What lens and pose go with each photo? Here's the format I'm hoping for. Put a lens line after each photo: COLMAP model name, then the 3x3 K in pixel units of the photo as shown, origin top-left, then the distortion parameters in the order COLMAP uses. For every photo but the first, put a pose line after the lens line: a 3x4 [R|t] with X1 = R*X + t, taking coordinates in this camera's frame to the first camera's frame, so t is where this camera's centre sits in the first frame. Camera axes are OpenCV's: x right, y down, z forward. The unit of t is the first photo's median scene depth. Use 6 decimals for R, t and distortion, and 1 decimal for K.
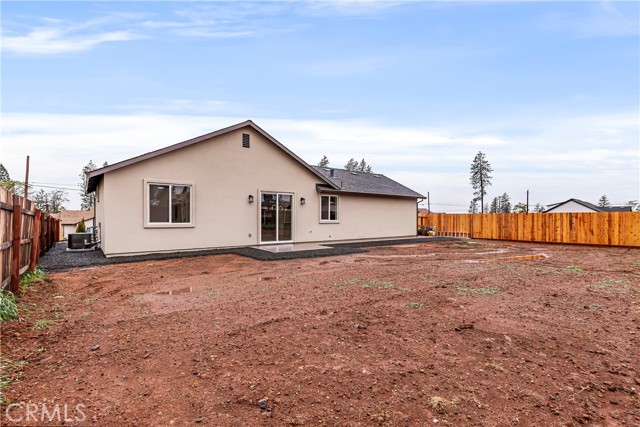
lens RADIAL K [[297.5, 0, 321.4], [0, 297.5, 218.2], [0, 0, 1]] dist [-0.004729, -0.000206]
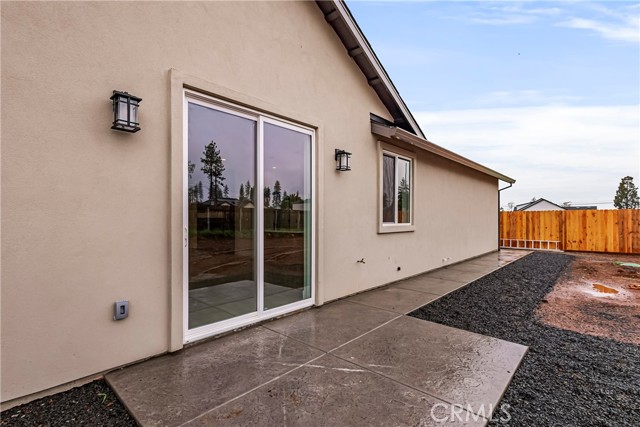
lens RADIAL K [[297.5, 0, 319.3], [0, 297.5, 217.9], [0, 0, 1]] dist [-0.004729, -0.000206]
pose [[0.986575, -0.006958, 0.163162, -0.124326], [0.008548, 0.999923, -0.009045, 0.001650], [-0.163086, 0.010318, 0.986558, 0.664635]]
